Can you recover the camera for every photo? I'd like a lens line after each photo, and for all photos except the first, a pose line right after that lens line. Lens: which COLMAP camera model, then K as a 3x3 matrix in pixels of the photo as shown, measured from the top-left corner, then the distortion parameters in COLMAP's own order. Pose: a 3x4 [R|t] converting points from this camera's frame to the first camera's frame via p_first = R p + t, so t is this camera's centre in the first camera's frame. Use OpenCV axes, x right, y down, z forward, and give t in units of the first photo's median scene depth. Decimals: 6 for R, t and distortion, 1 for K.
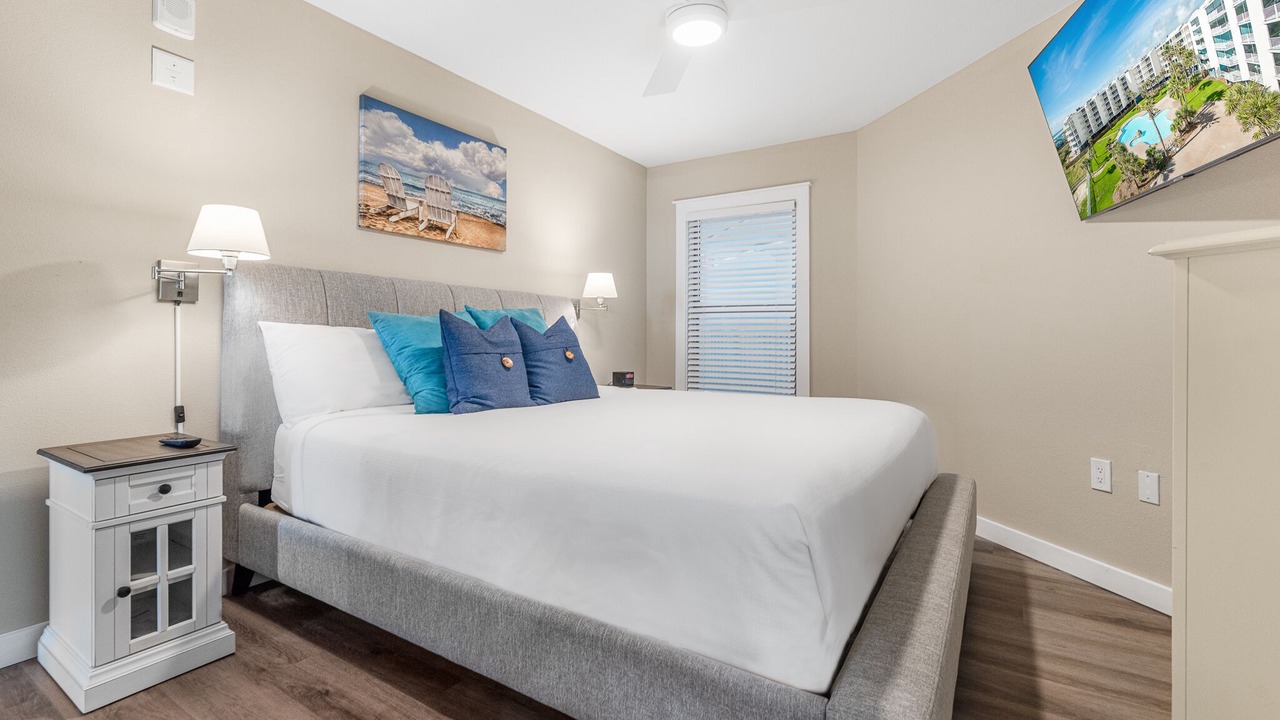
lens RADIAL K [[589.0, 0, 633.0], [0, 589.0, 330.7], [0, 0, 1]] dist [0.001535, -0.000165]
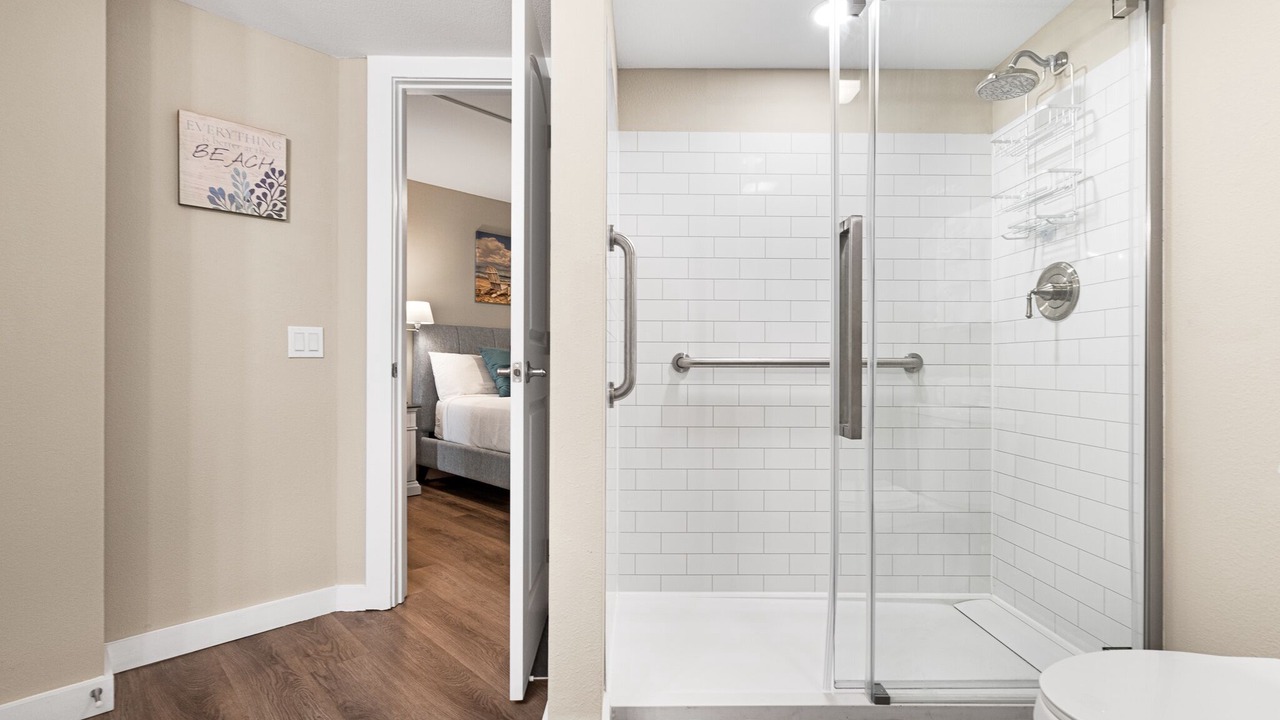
lens RADIAL K [[555.2, 0, 643.7], [0, 555.2, 363.9], [0, 0, 1]] dist [-0.001456, -0.000334]
pose [[0.982985, 0.001710, -0.183676, 0.512961], [0.000790, 0.999908, 0.013535, 0.000761], [0.183682, -0.013450, 0.982894, -0.855082]]
